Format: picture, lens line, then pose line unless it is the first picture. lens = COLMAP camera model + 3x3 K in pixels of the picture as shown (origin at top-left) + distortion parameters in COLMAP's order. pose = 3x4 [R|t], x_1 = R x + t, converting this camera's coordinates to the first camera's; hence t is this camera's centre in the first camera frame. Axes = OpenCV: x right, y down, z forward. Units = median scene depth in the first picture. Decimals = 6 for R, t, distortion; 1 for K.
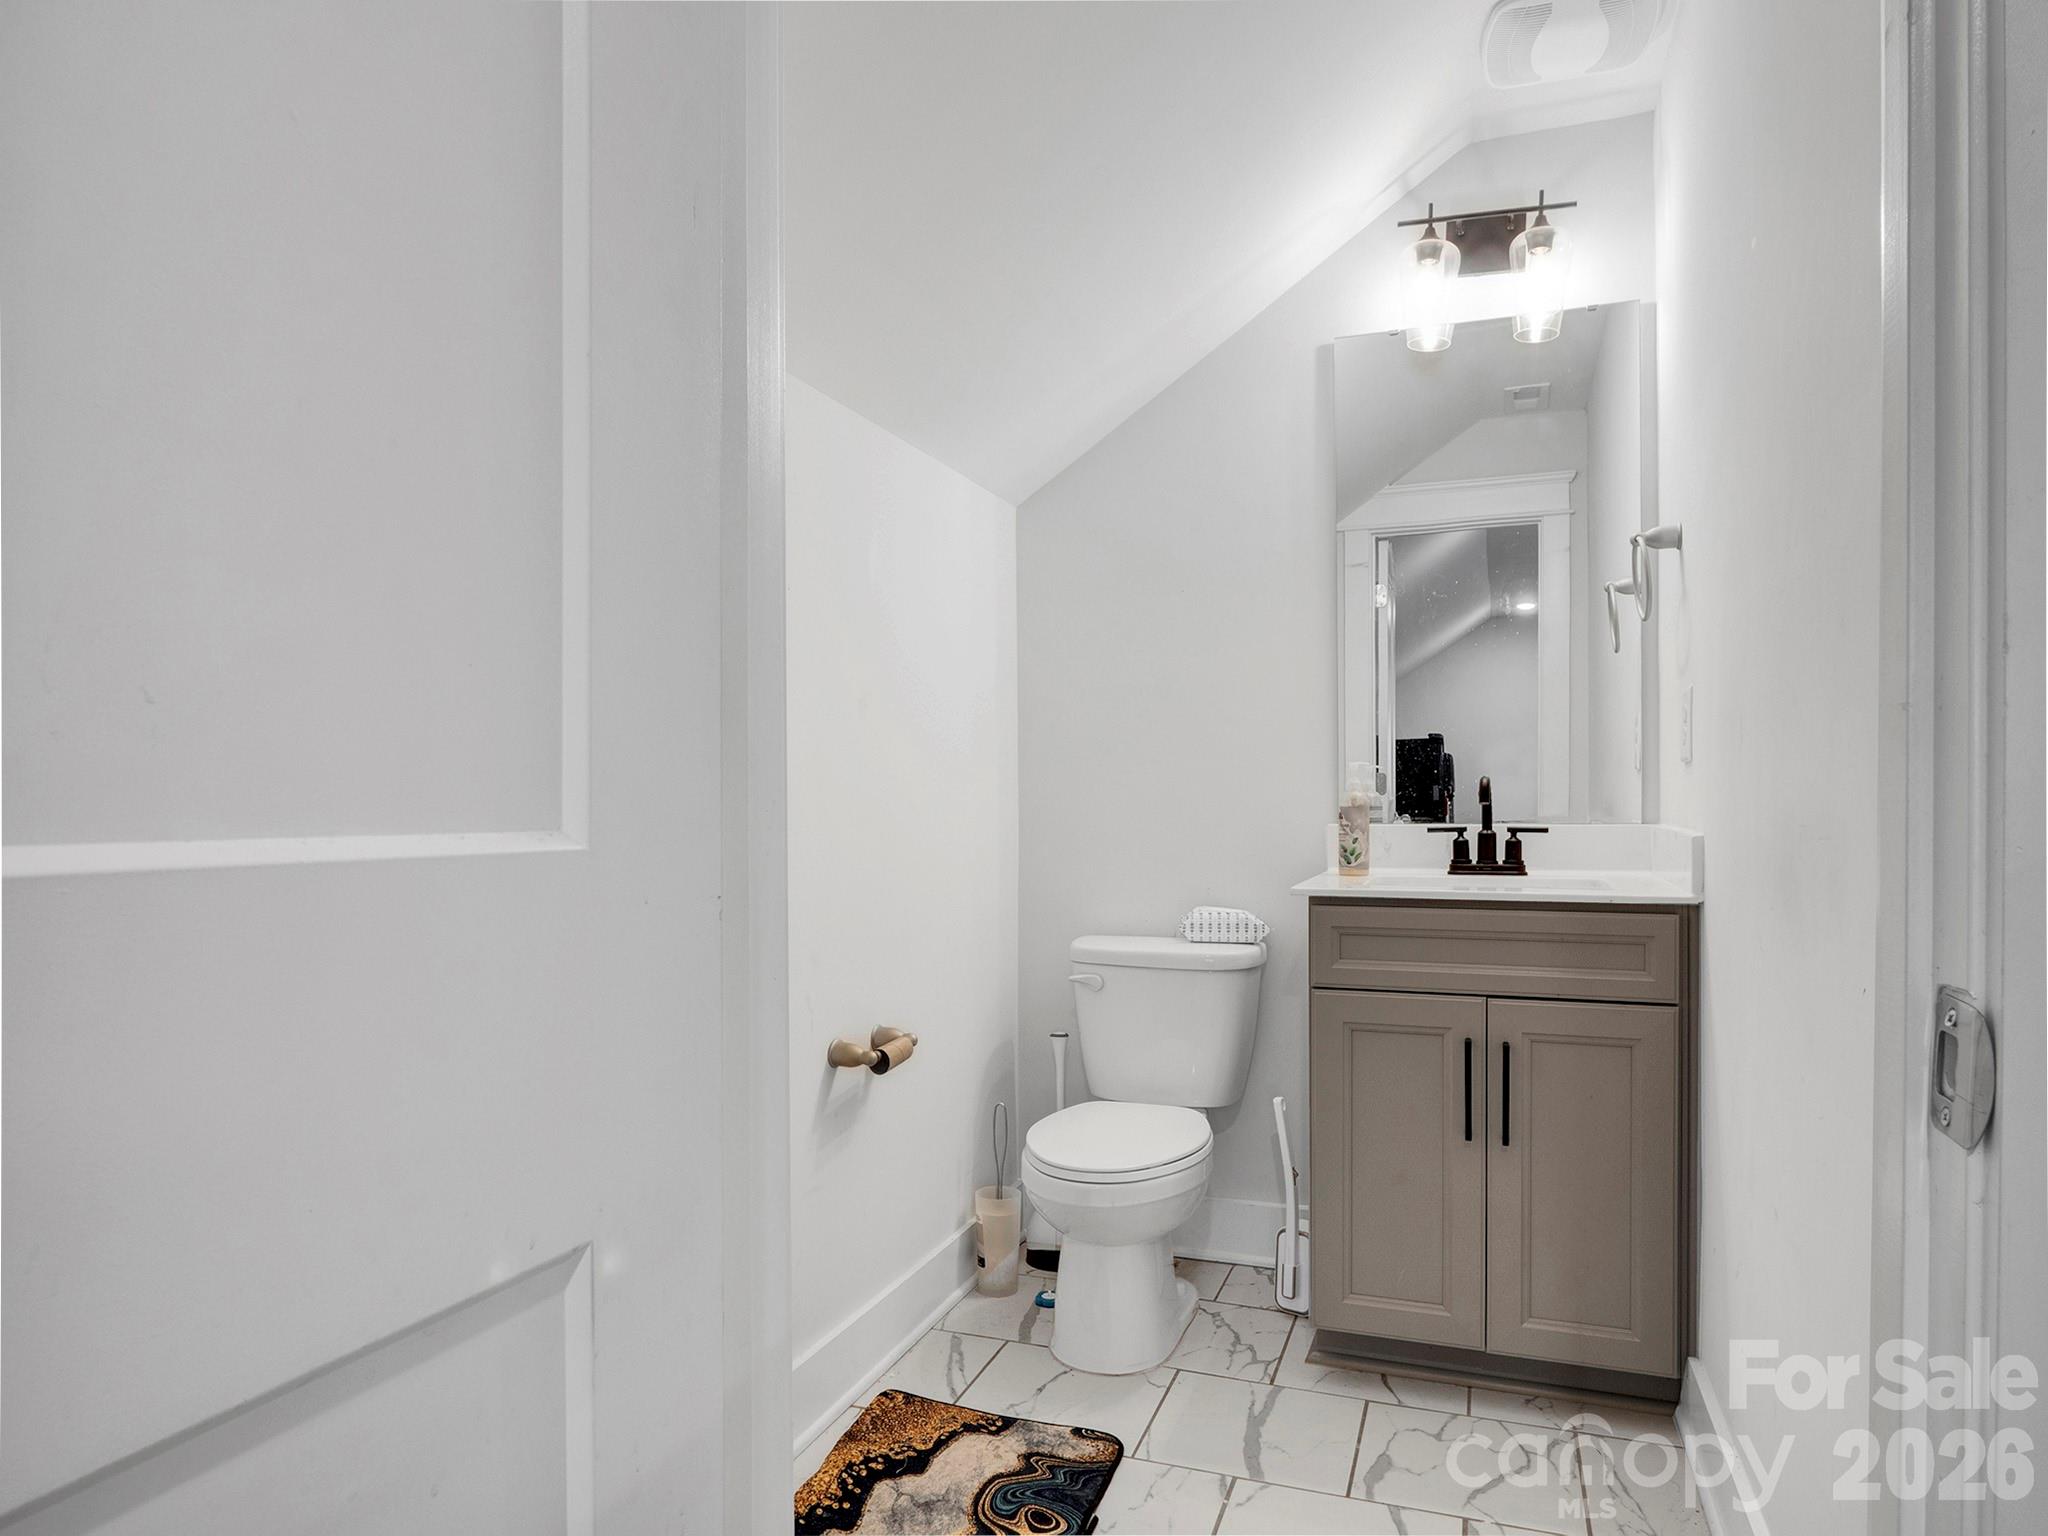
lens RADIAL K [[1227.1, 0, 1018.6], [0, 1227.1, 788.4], [0, 0, 1]] dist [-0.012849, 0.001254]
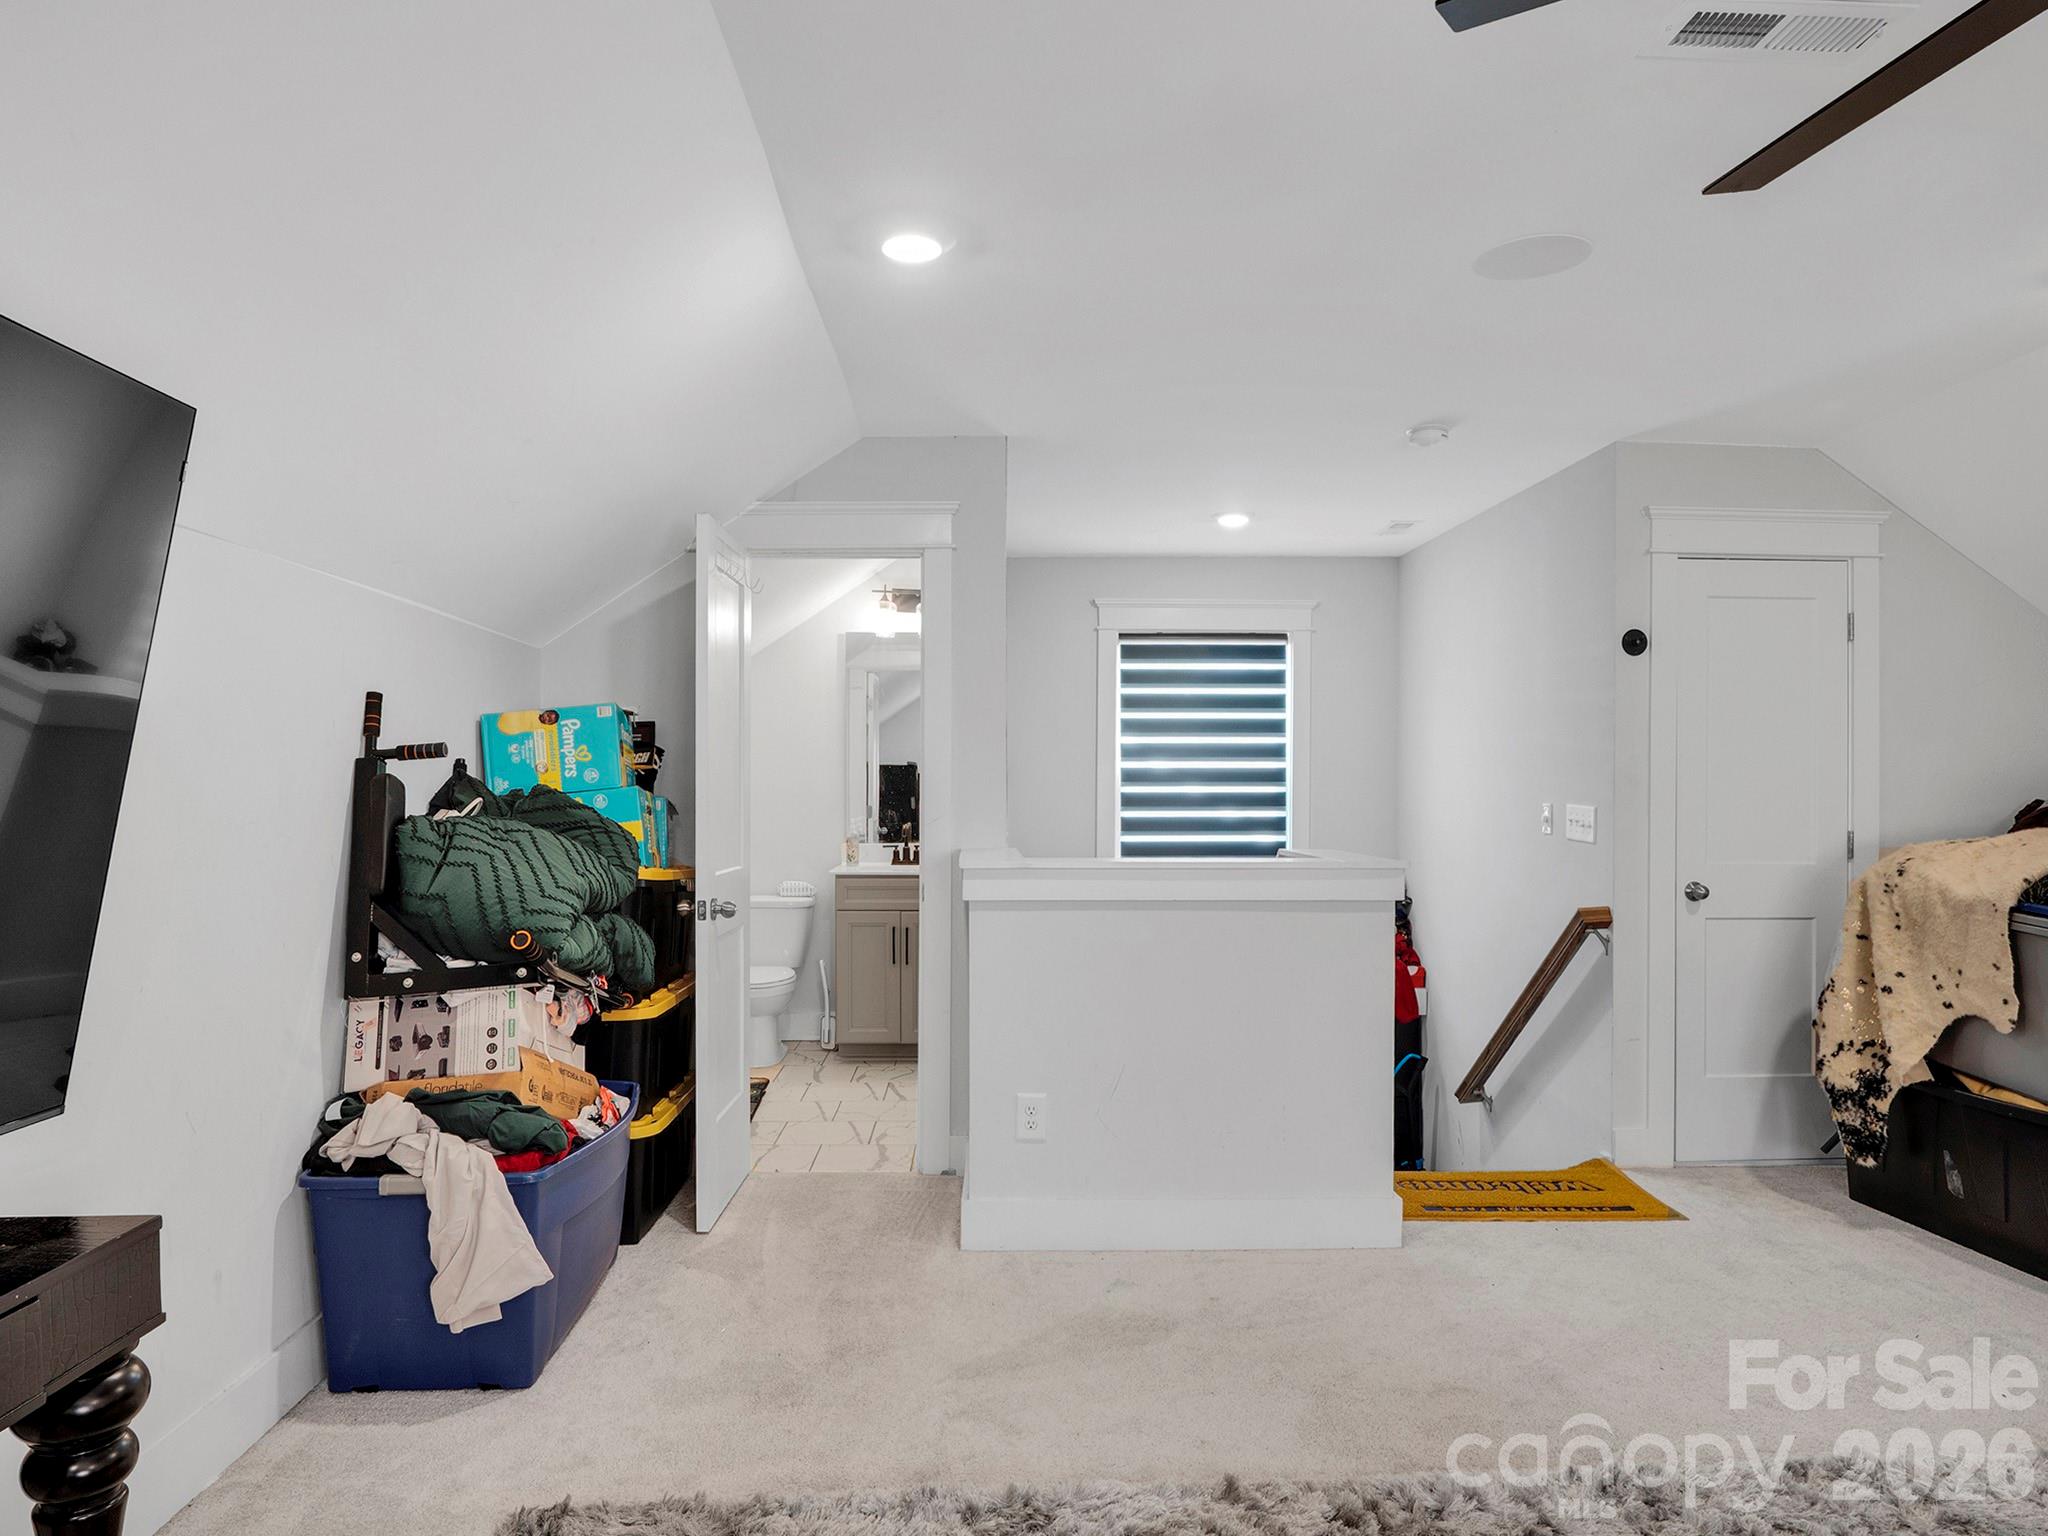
lens RADIAL K [[1227.1, 0, 1018.6], [0, 1227.1, 788.4], [0, 0, 1]] dist [-0.012849, 0.001254]
pose [[0.918480, 0.005988, 0.395422, -0.372568], [-0.005028, 0.999981, -0.003464, -0.073219], [-0.395435, 0.001194, 0.918493, -1.316680]]
